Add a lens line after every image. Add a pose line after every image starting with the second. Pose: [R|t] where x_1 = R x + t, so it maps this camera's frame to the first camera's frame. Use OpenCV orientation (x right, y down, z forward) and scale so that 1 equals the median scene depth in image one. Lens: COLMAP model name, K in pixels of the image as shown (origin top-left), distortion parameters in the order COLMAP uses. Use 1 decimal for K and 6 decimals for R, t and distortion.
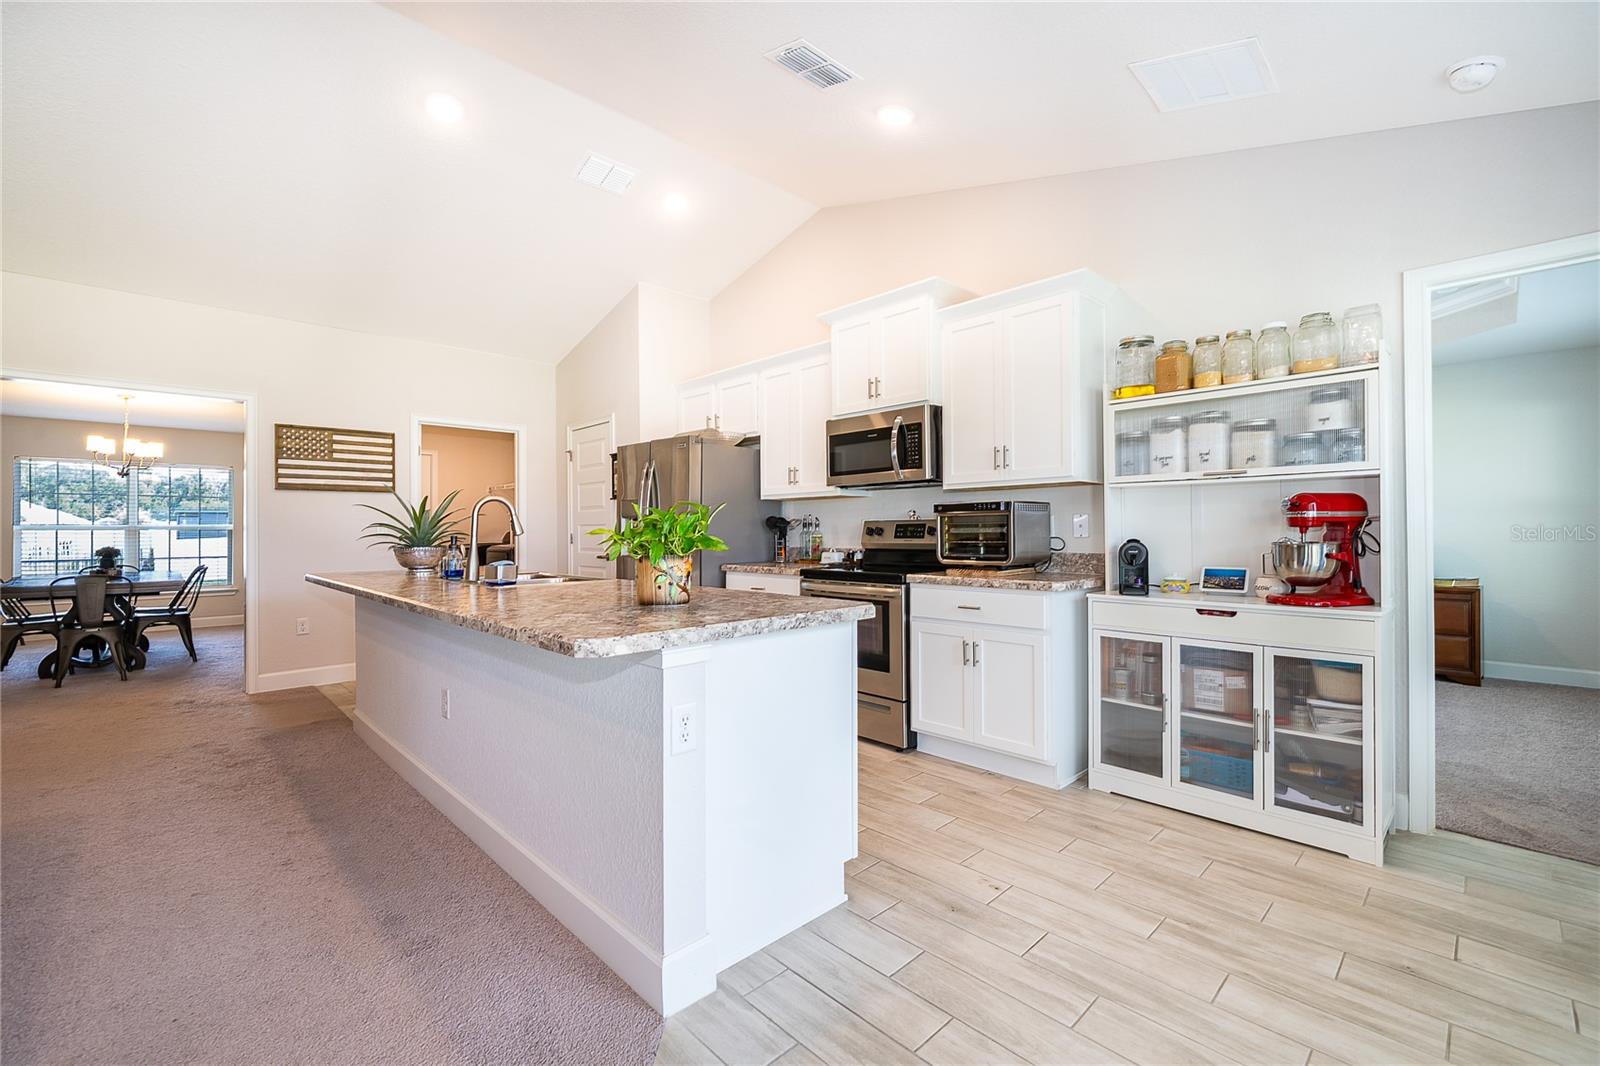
lens RADIAL K [[643.8, 0, 800.8], [0, 643.8, 531.4], [0, 0, 1]] dist [0.001898, 0.001026]
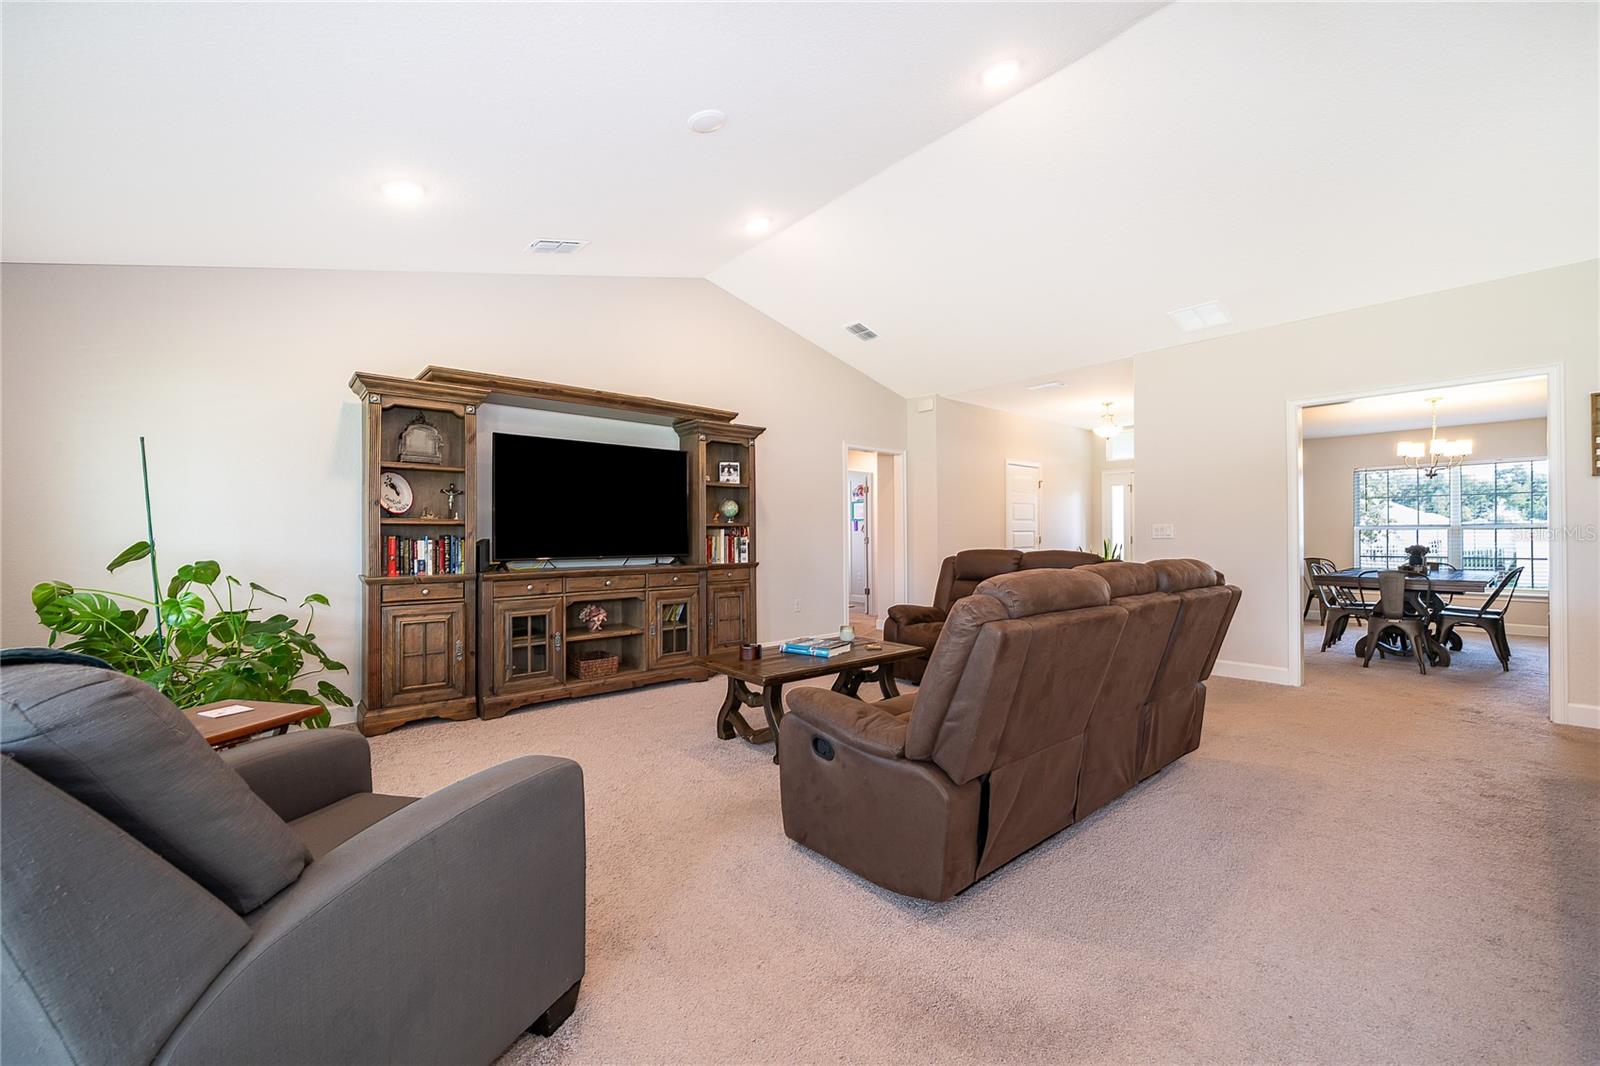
lens RADIAL K [[643.8, 0, 827.5], [0, 643.8, 524.1], [0, 0, 1]] dist [0.001898, 0.001026]
pose [[-0.024716, -0.016171, -0.999564, 0.018750], [0.006104, 0.999848, -0.016327, 0.002827], [0.999676, -0.006505, -0.024614, 0.103751]]
